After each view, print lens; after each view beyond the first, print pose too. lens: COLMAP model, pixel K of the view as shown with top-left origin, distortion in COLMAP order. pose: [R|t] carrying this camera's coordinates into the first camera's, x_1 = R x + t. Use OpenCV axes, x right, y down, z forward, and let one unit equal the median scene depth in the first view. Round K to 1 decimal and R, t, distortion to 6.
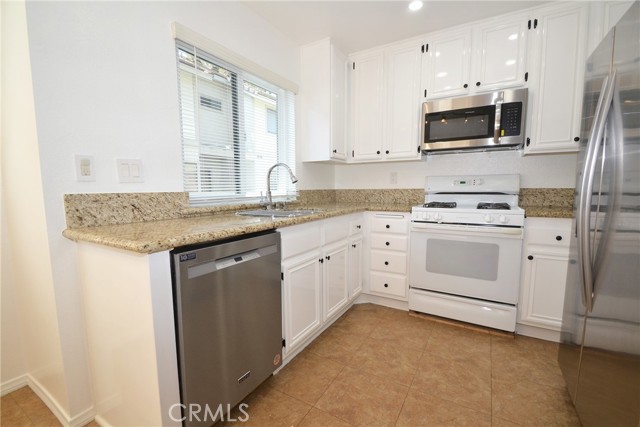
lens RADIAL K [[283.9, 0, 317.2], [0, 283.9, 219.2], [0, 0, 1]] dist [0.004785, -0.001004]
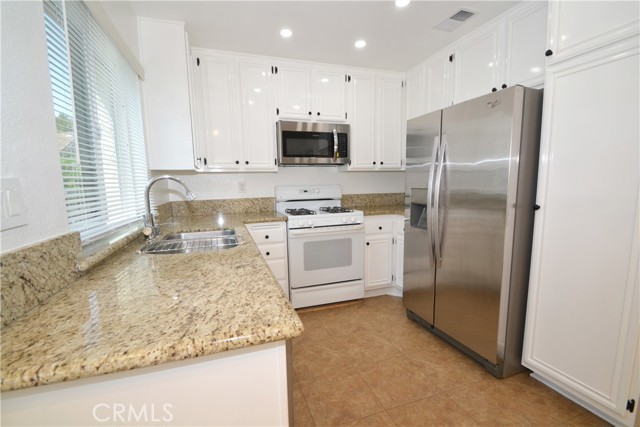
lens RADIAL K [[283.9, 0, 317.2], [0, 283.9, 219.2], [0, 0, 1]] dist [0.004785, -0.001004]
pose [[0.650818, -0.103761, 0.752110, -0.433994], [0.103142, 0.993517, 0.047814, -0.074277], [-0.752195, 0.046455, 0.657301, 0.206966]]
